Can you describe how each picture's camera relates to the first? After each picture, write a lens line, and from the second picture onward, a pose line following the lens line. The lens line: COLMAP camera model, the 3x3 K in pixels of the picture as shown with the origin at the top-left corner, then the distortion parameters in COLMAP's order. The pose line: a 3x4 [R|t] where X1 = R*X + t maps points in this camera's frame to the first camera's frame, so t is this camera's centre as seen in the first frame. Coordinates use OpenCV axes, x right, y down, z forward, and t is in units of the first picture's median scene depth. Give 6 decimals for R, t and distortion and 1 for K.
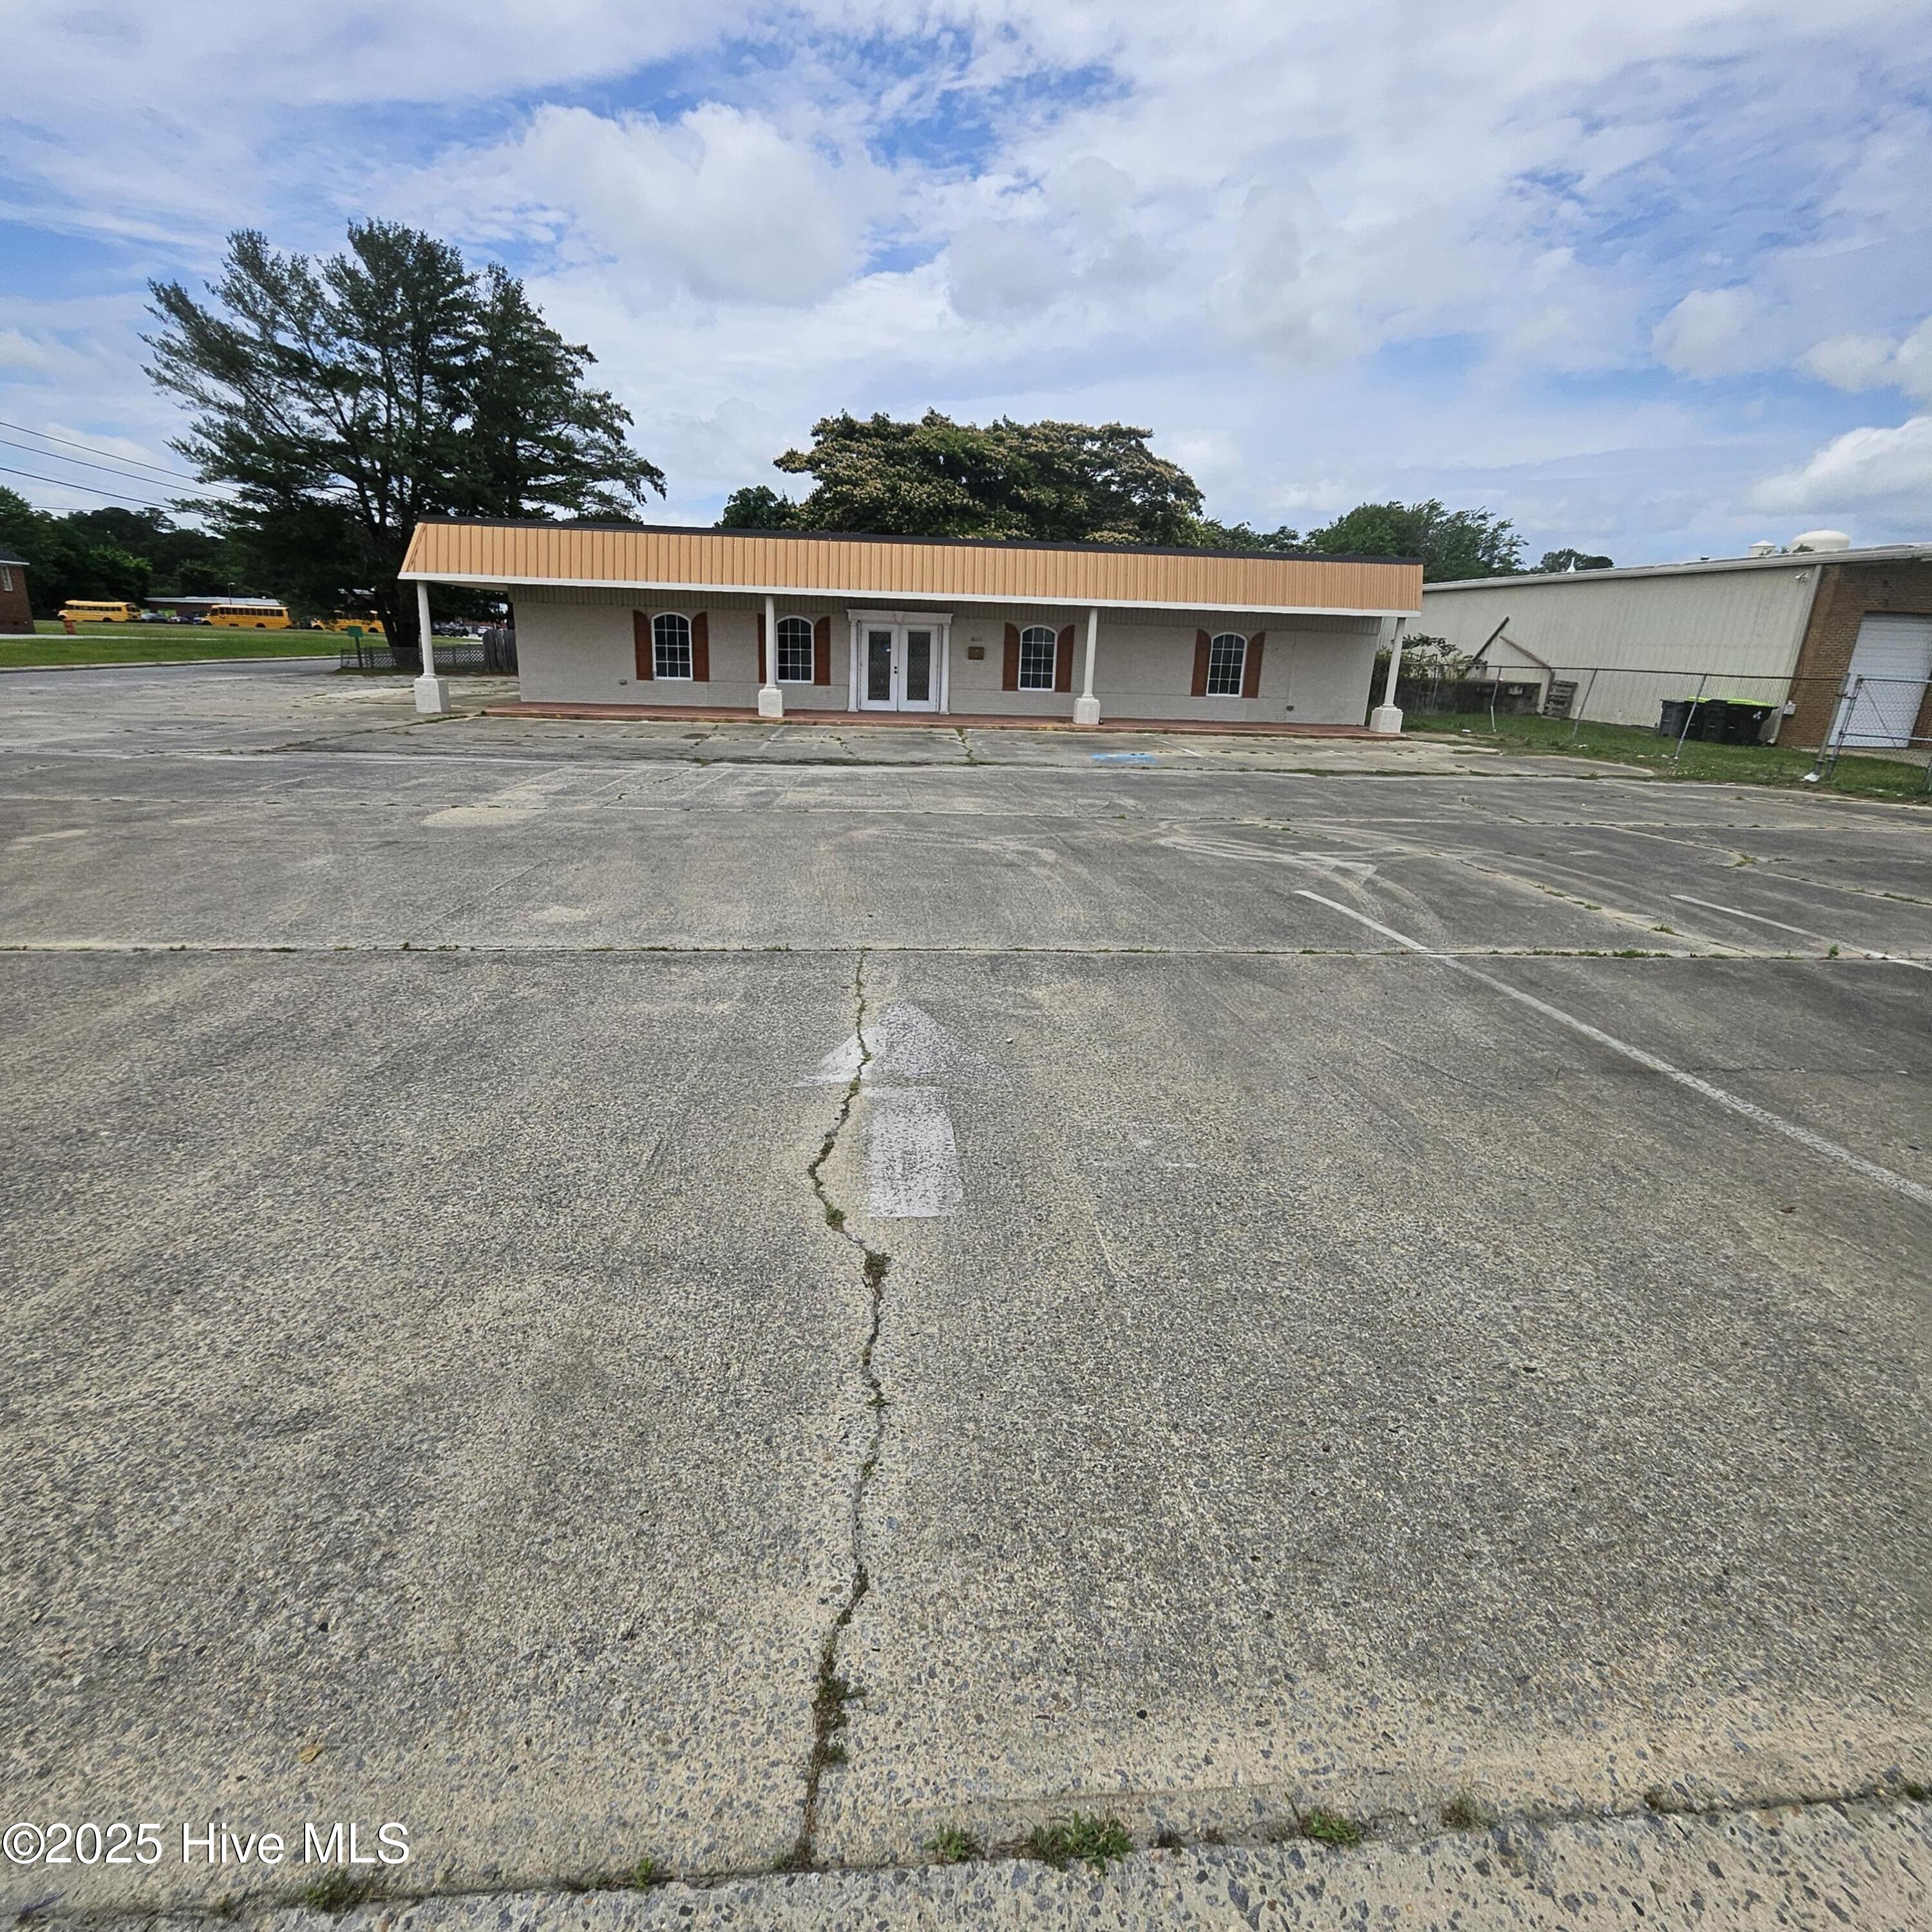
lens RADIAL K [[994.3, 0, 977.8], [0, 994.3, 1001.1], [0, 0, 1]] dist [-0.008251, -0.003756]
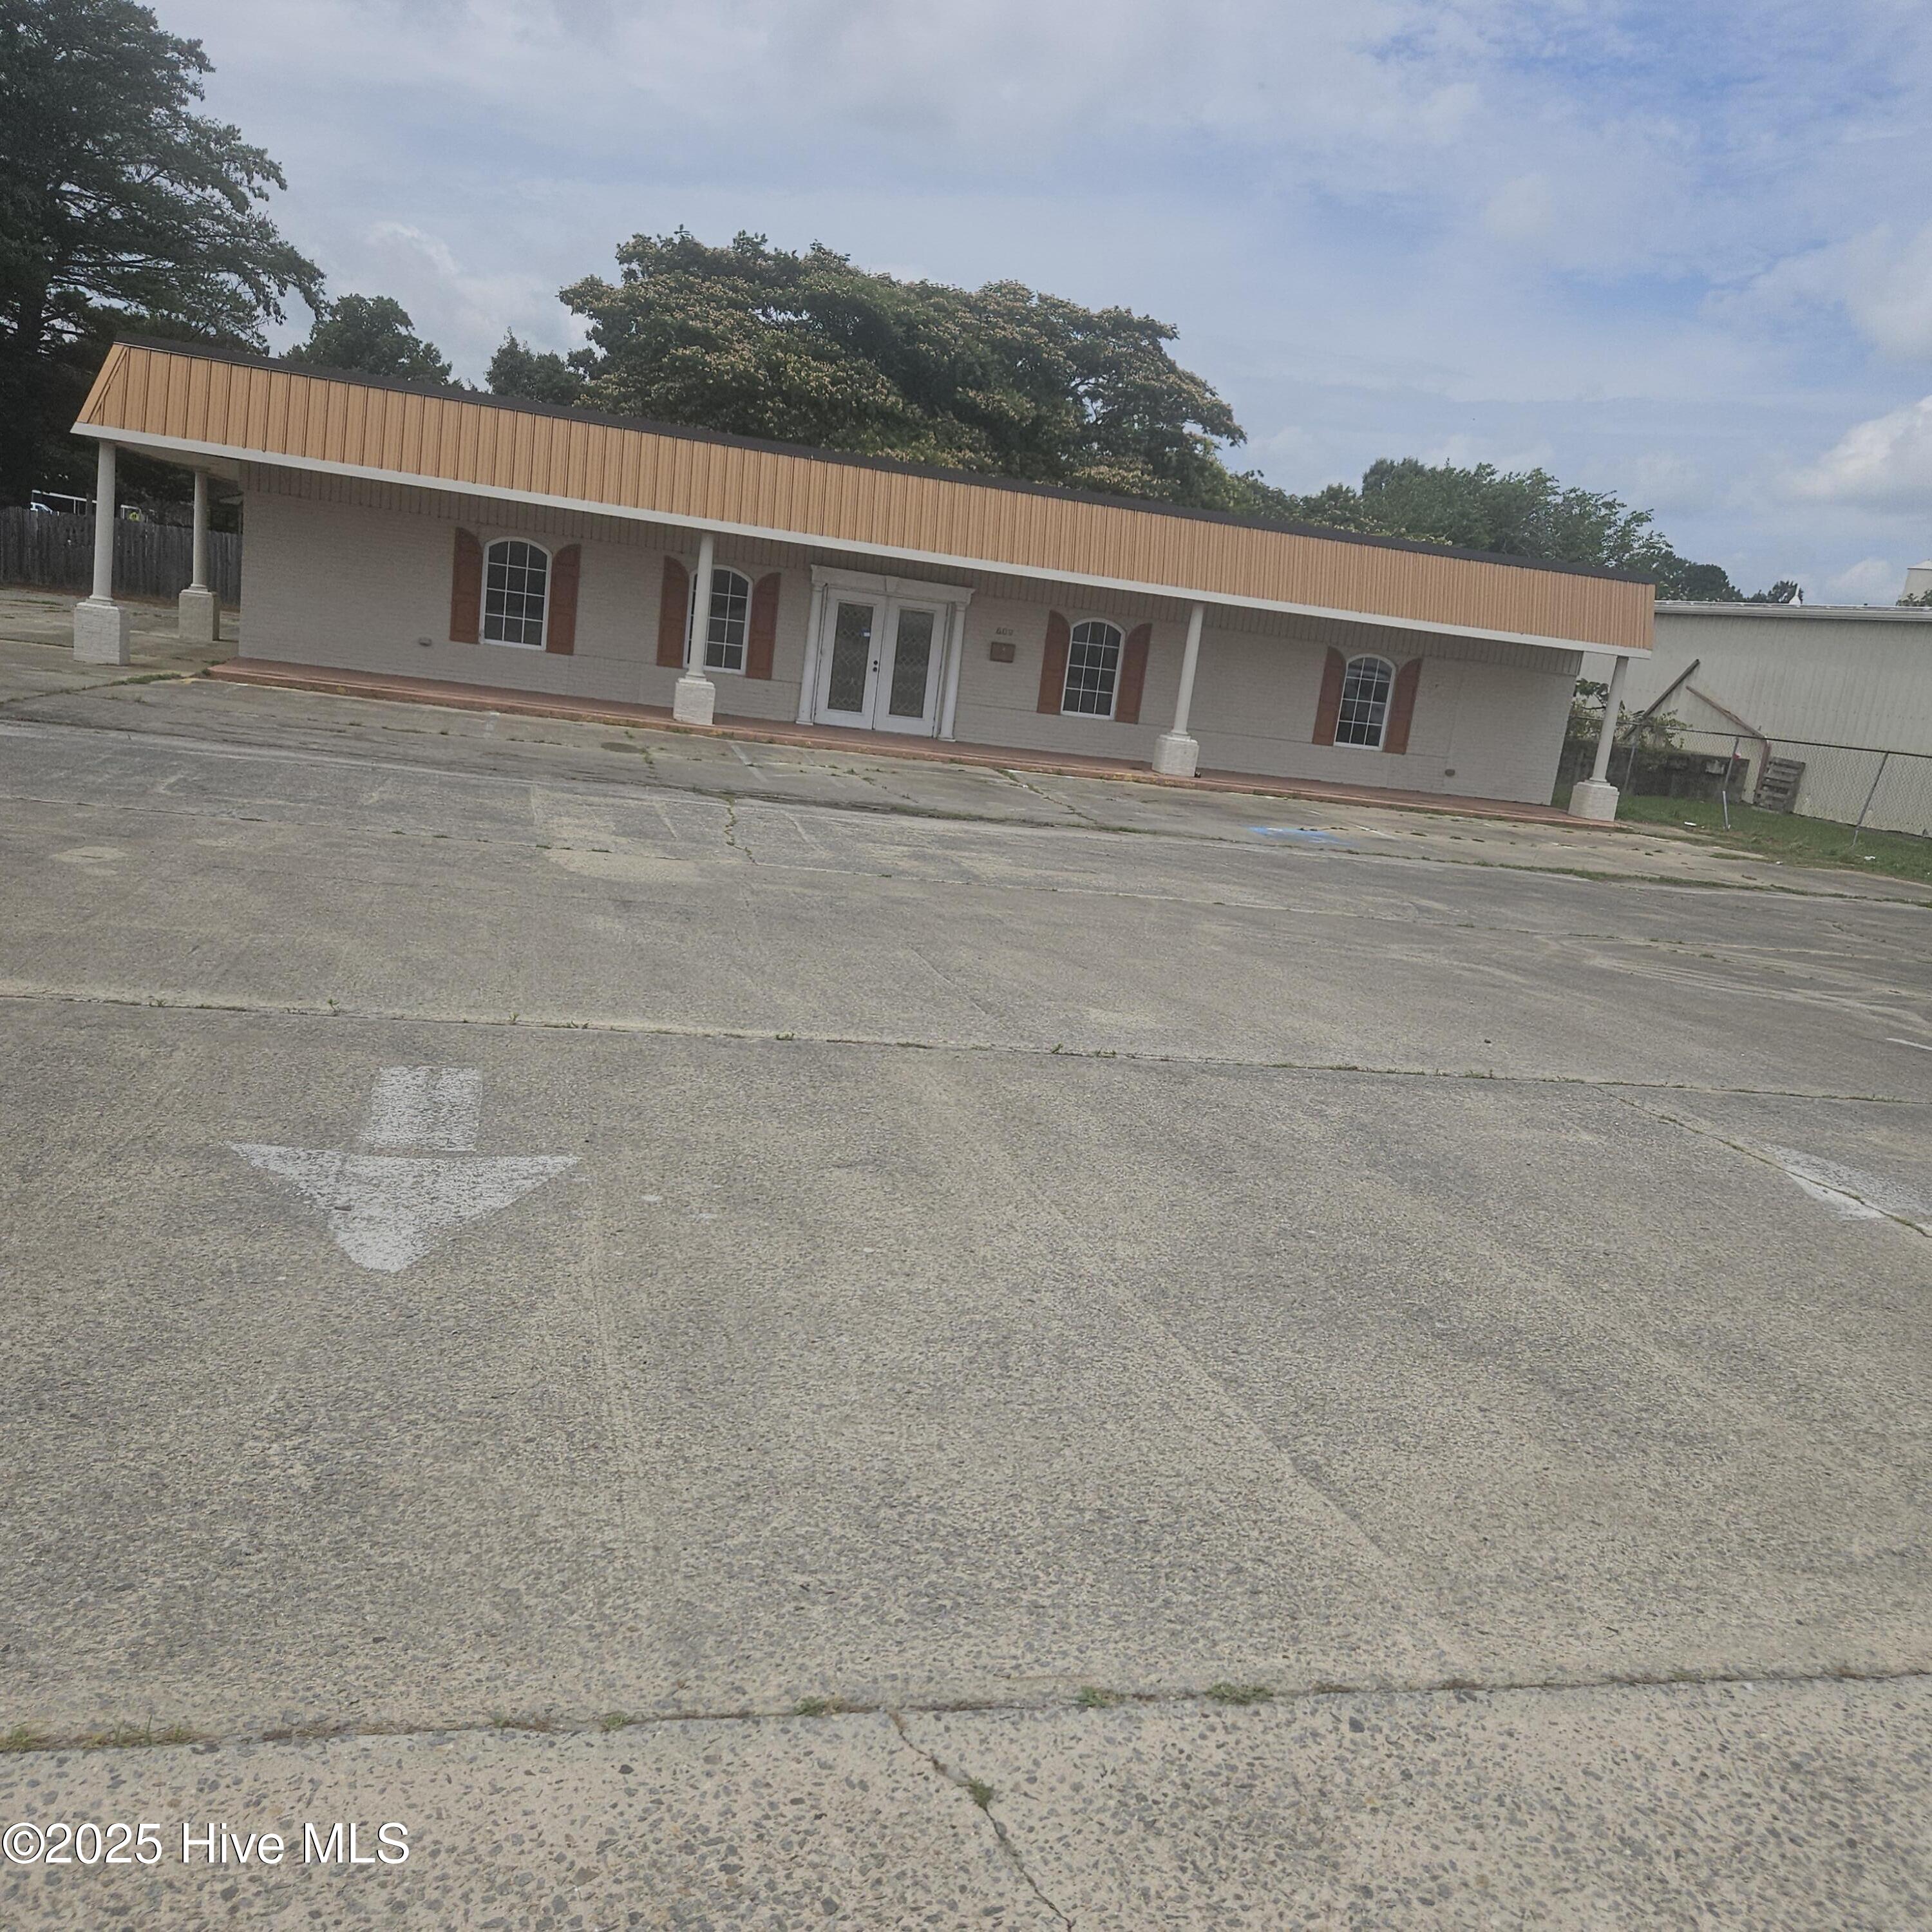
lens RADIAL K [[1707.9, 0, 1050.7], [0, 1707.9, 1035.0], [0, 0, 1]] dist [0.068979, -0.056672]
pose [[0.980055, 0.048907, 0.192617, -0.117351], [-0.027727, 0.993416, -0.111159, 0.011184], [-0.196785, 0.103601, 0.974958, -0.038773]]
